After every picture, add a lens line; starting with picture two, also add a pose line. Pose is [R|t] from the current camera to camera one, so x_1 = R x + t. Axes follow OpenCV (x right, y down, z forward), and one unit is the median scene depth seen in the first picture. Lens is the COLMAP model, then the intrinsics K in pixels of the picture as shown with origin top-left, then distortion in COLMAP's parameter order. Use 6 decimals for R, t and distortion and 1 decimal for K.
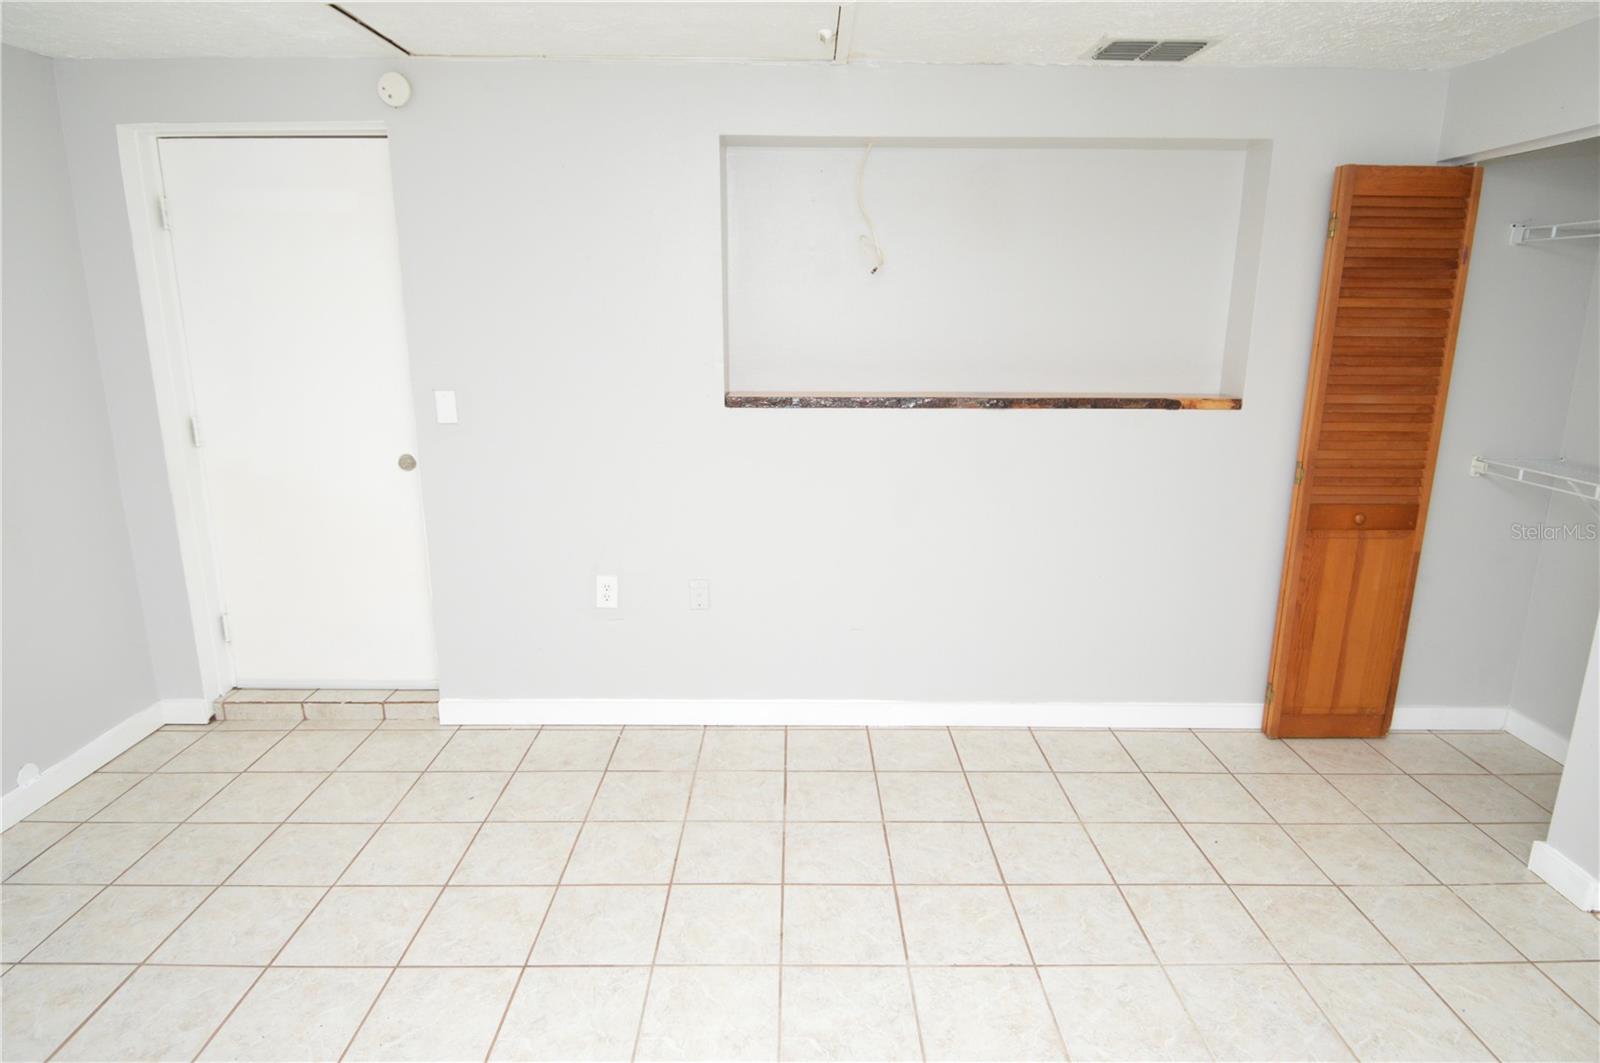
lens RADIAL K [[878.8, 0, 806.0], [0, 878.8, 520.4], [0, 0, 1]] dist [0.025901, -0.037689]
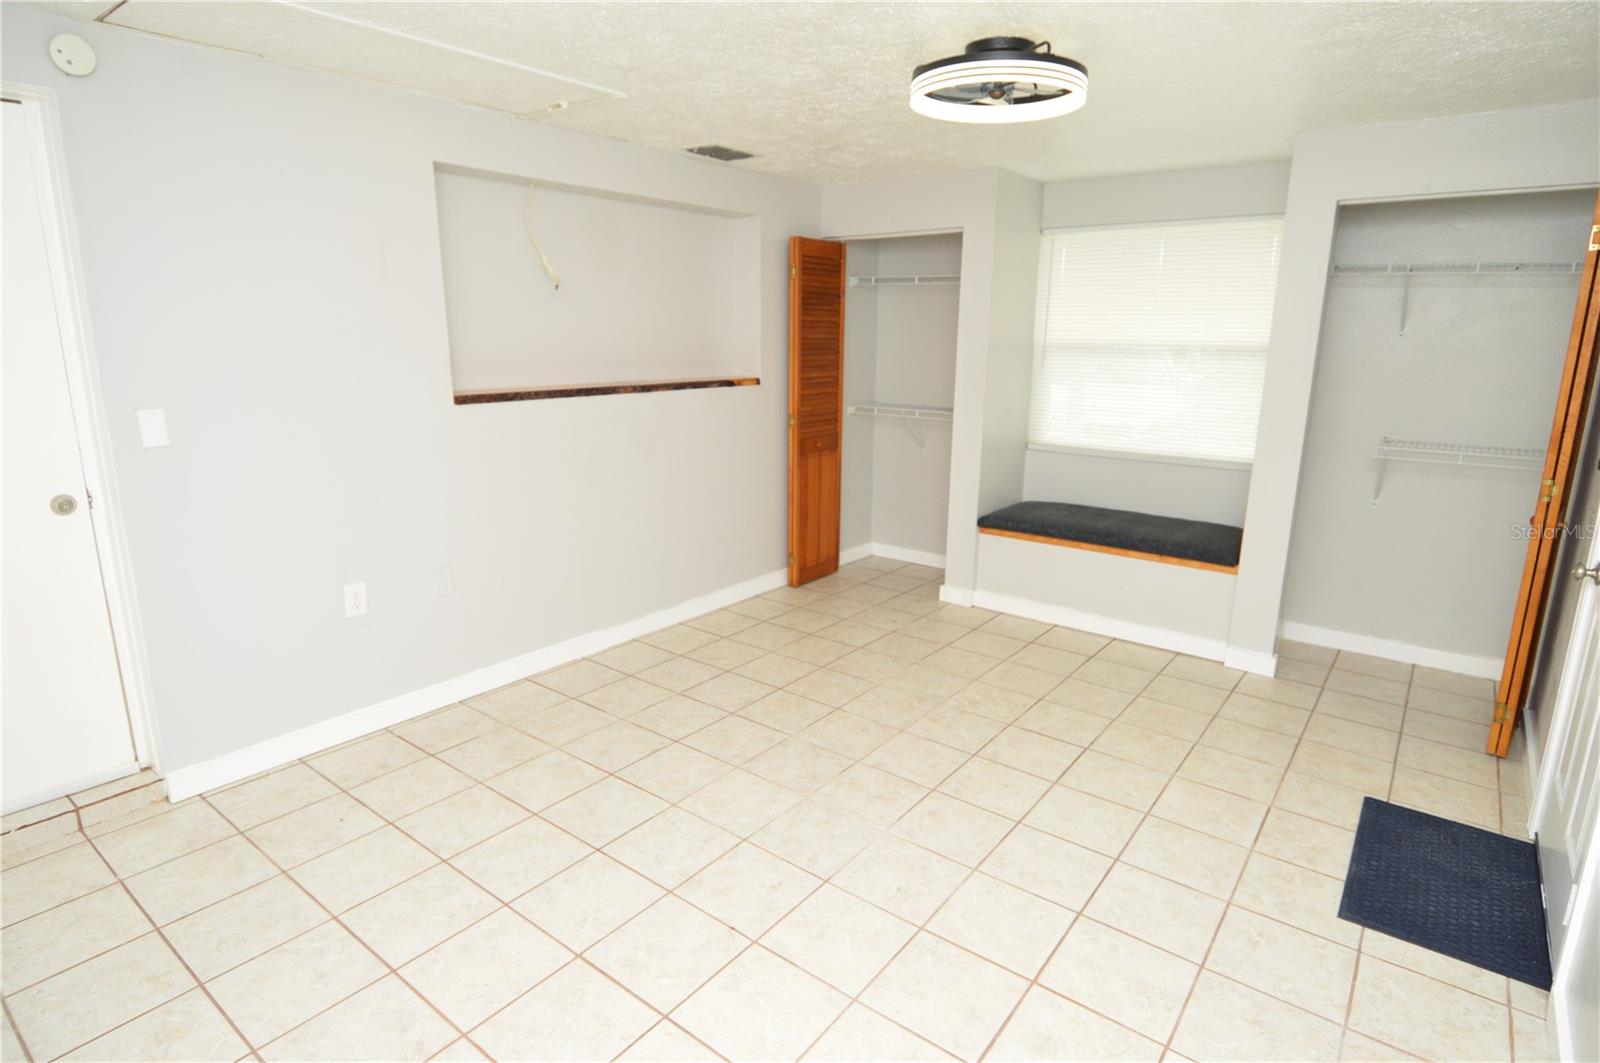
lens RADIAL K [[844.2, 0, 812.4], [0, 844.2, 523.8], [0, 0, 1]] dist [0.026418, -0.031900]
pose [[0.614182, -0.177577, 0.768926, -0.664458], [0.175207, 0.980721, 0.086542, 0.004732], [-0.769469, 0.081569, 0.633454, -0.013752]]
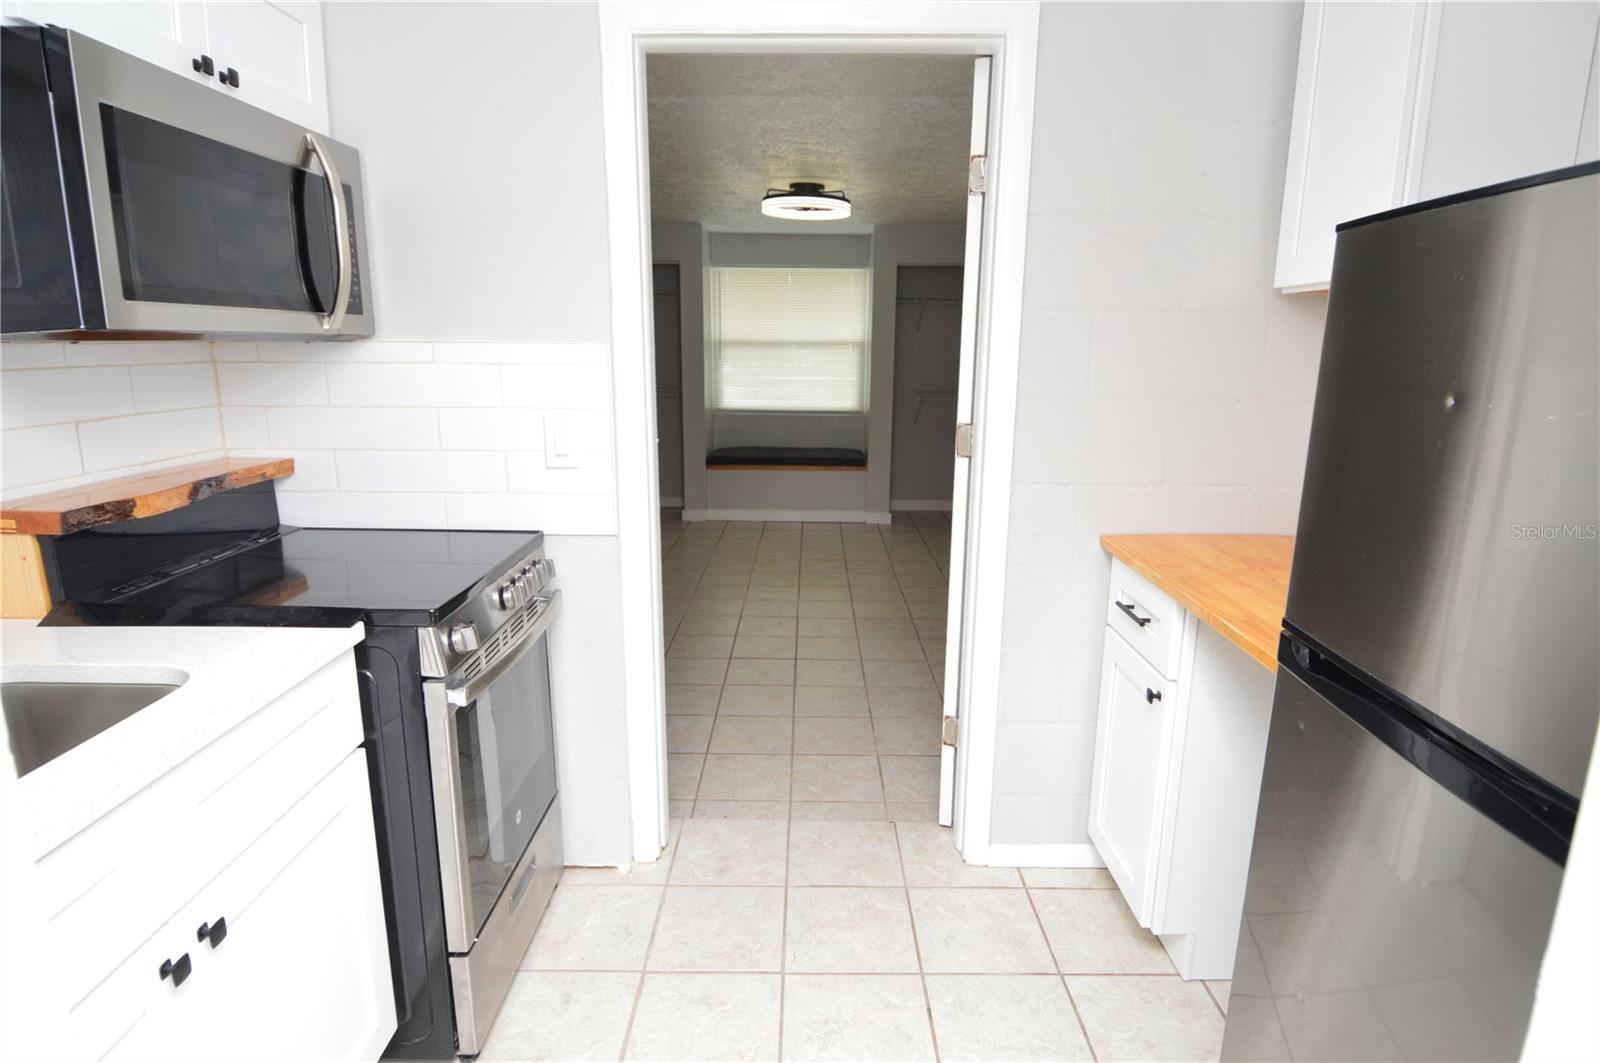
lens RADIAL K [[845.9, 0, 803.2], [0, 845.9, 522.7], [0, 0, 1]] dist [0.016505, -0.028332]
pose [[0.020377, -0.215260, 0.976344, -1.524538], [0.221537, 0.953243, 0.205543, -0.064419], [-0.974939, 0.212108, 0.067113, 0.352032]]
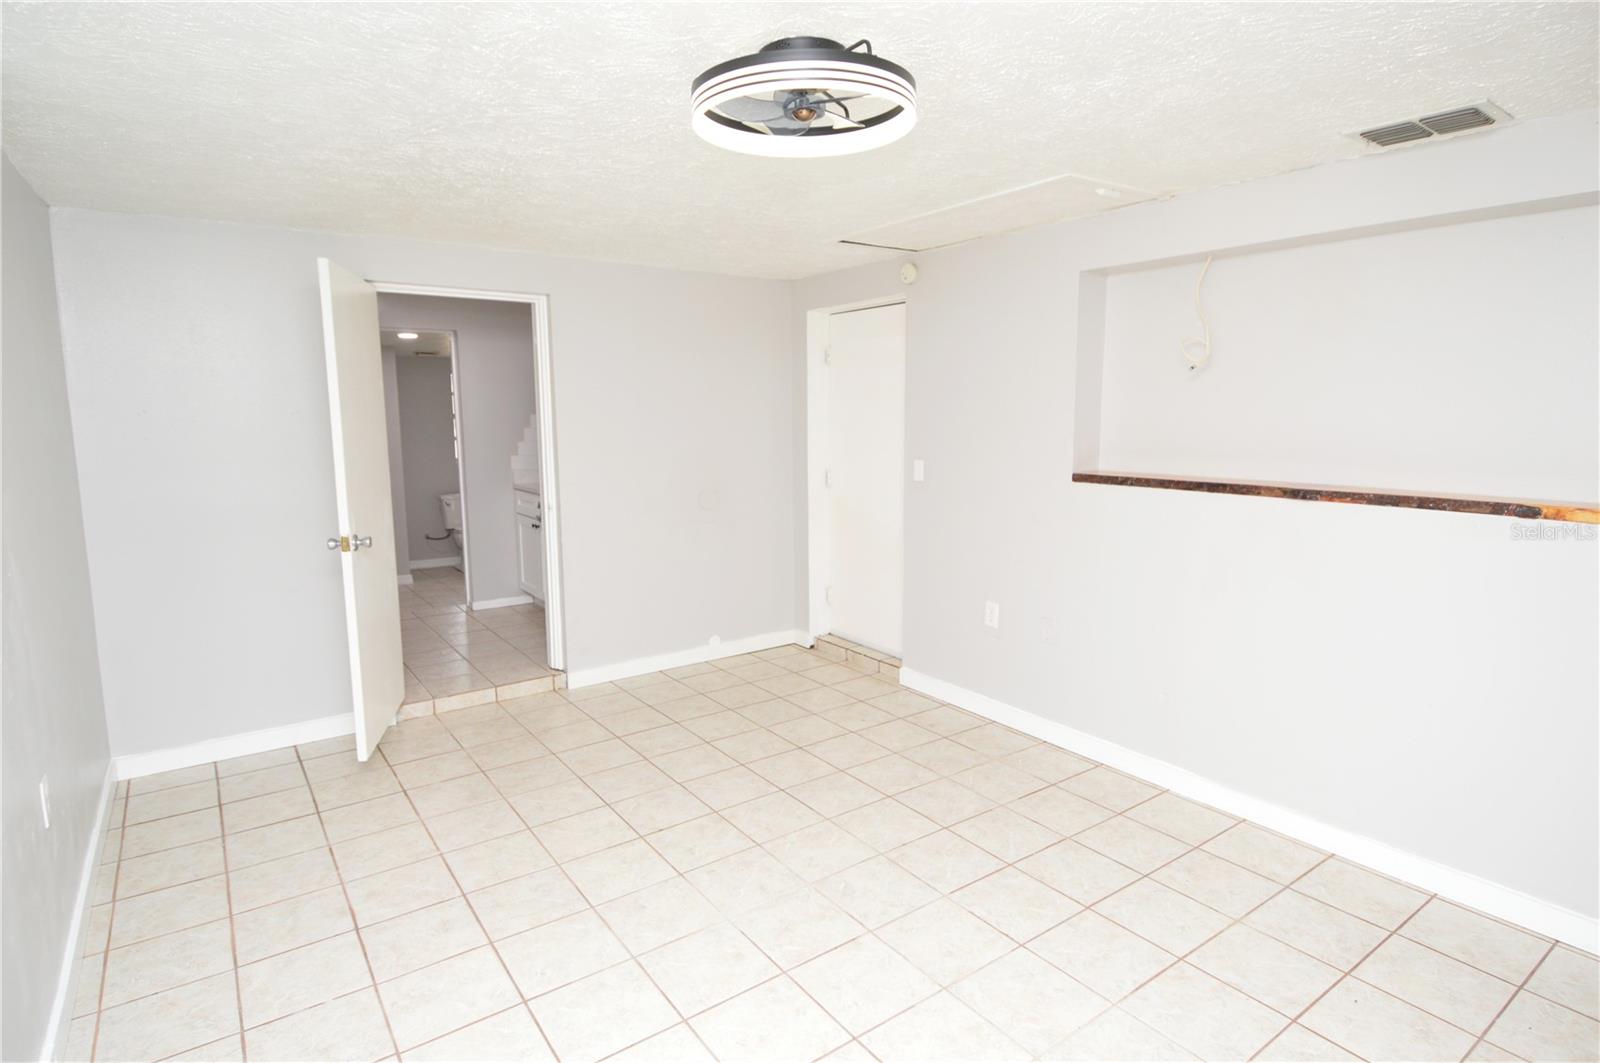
lens RADIAL K [[848.0, 0, 808.9], [0, 848.0, 522.3], [0, 0, 1]] dist [0.023041, -0.031567]
pose [[0.575724, 0.099833, -0.811526, 0.672380], [-0.179106, 0.983811, -0.006036, 0.001830], [0.797786, 0.148824, 0.584285, 0.011534]]
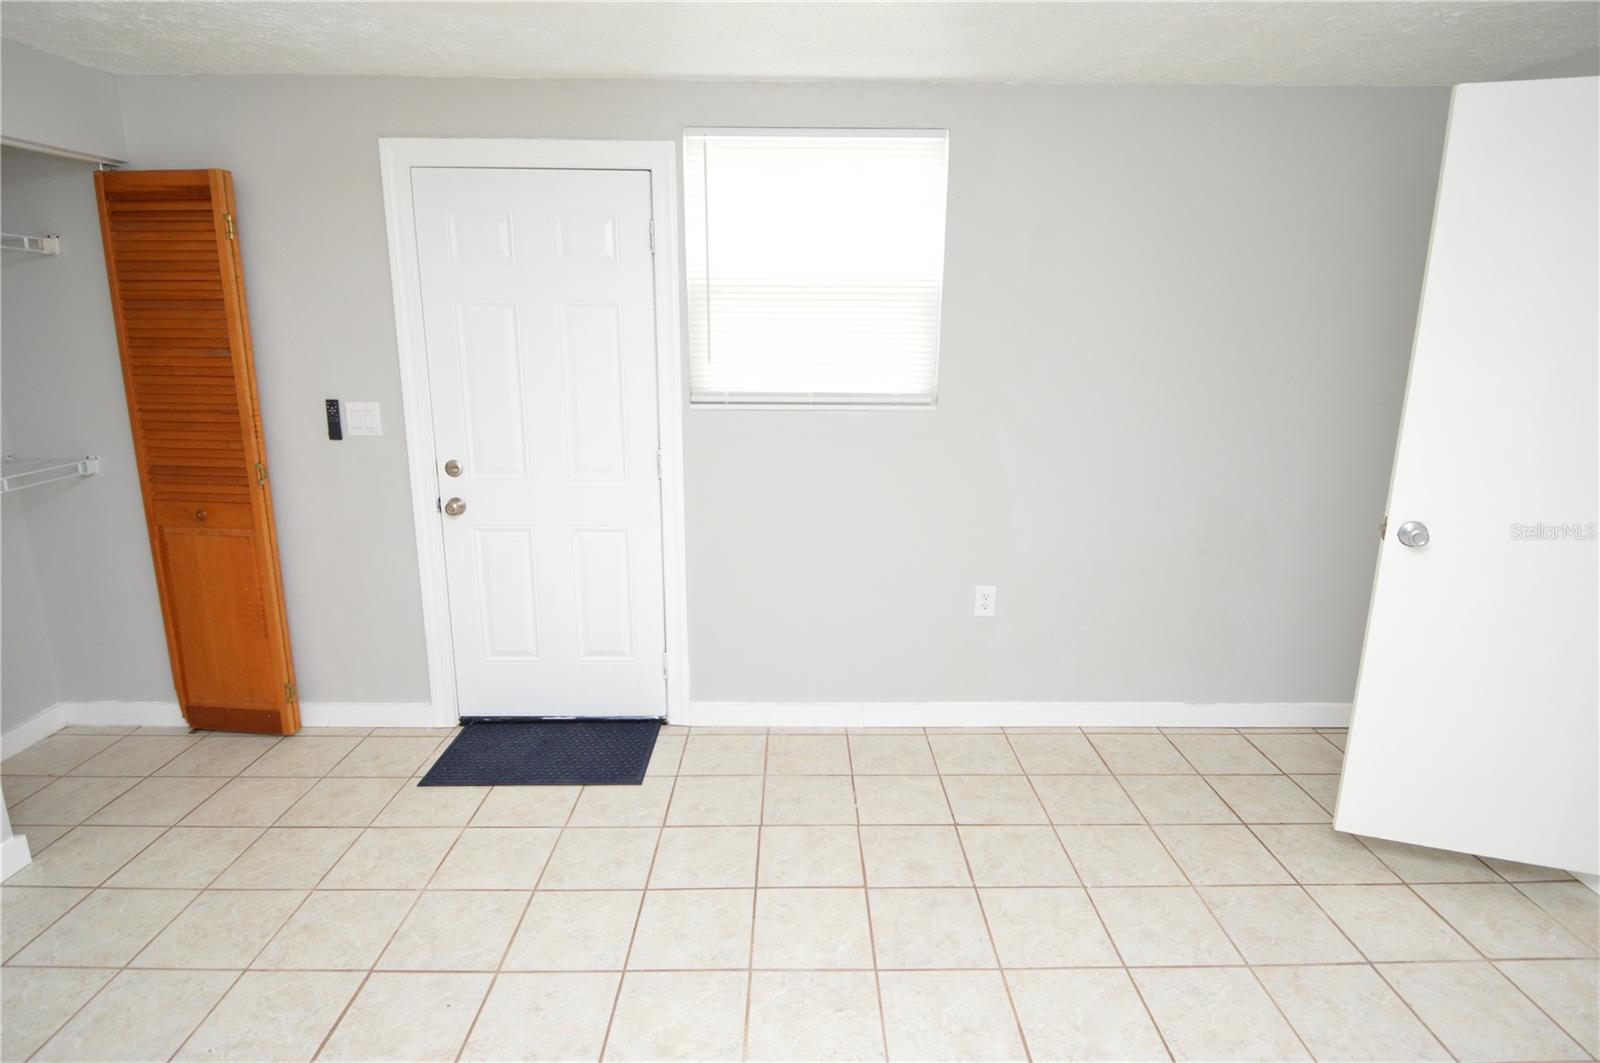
lens RADIAL K [[848.0, 0, 808.9], [0, 848.0, 522.3], [0, 0, 1]] dist [0.023041, -0.031567]
pose [[-0.999911, -0.012766, -0.003875, -0.054648], [-0.013159, 0.895793, 0.444277, -0.198794], [-0.002200, 0.444288, -0.895881, 0.846966]]
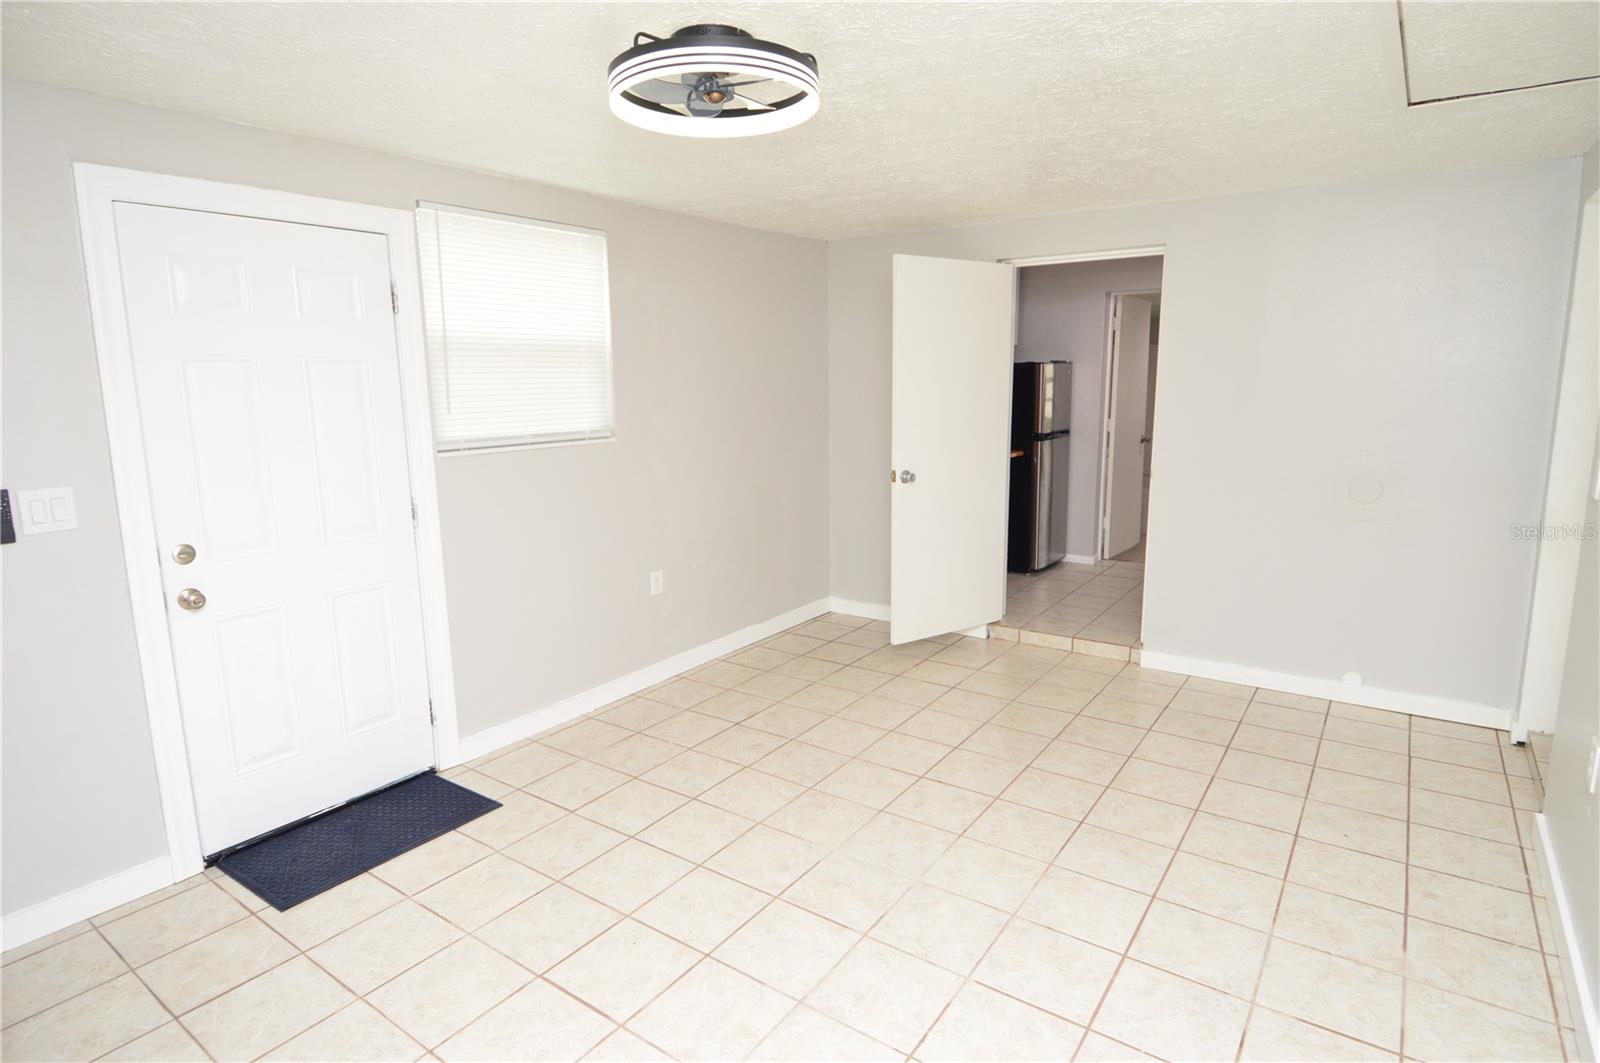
lens RADIAL K [[848.0, 0, 808.9], [0, 848.0, 522.3], [0, 0, 1]] dist [0.023041, -0.031567]
pose [[-0.586397, 0.139257, -0.797963, 0.669877], [-0.177878, 0.938928, 0.294575, -0.191779], [0.790252, 0.314678, -0.525814, 0.841565]]
